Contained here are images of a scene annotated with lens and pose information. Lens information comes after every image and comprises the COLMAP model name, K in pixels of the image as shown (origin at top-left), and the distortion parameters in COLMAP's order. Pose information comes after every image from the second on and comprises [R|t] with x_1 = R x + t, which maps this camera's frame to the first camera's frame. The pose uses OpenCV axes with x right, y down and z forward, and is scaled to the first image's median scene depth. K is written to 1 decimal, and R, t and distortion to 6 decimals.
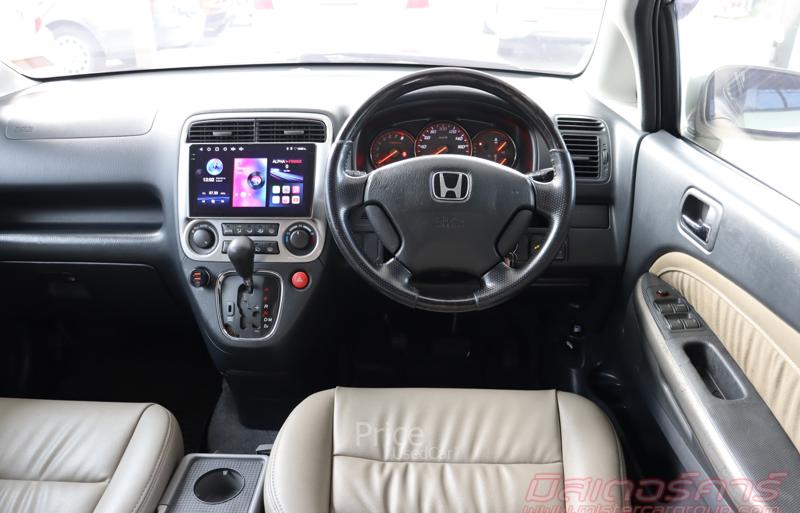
lens RADIAL K [[689.3, 0, 416.6], [0, 689.3, 266.5], [0, 0, 1]] dist [-0.216041, 0.200702]
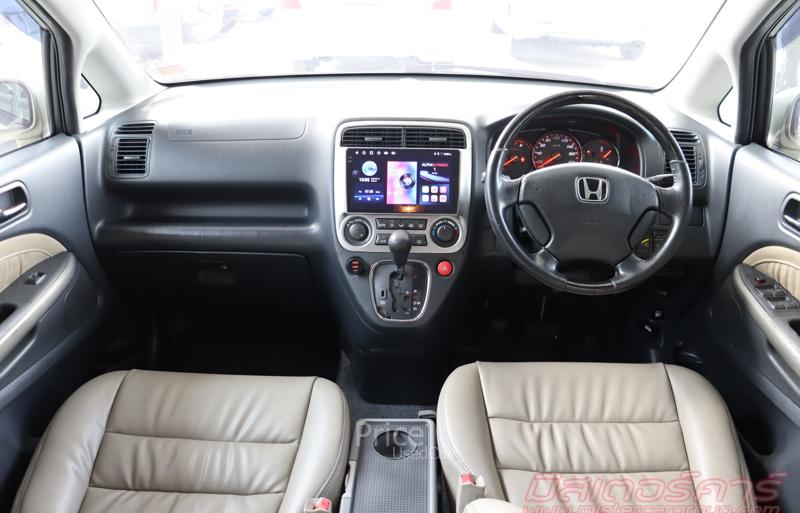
lens RADIAL K [[689.3, 0, 416.6], [0, 689.3, 266.5], [0, 0, 1]] dist [-0.216041, 0.200702]
pose [[0.999957, 0.005035, 0.007728, -0.228362], [-0.005084, 0.999967, 0.006273, 0.009385], [-0.007696, -0.006312, 0.999950, -0.154632]]
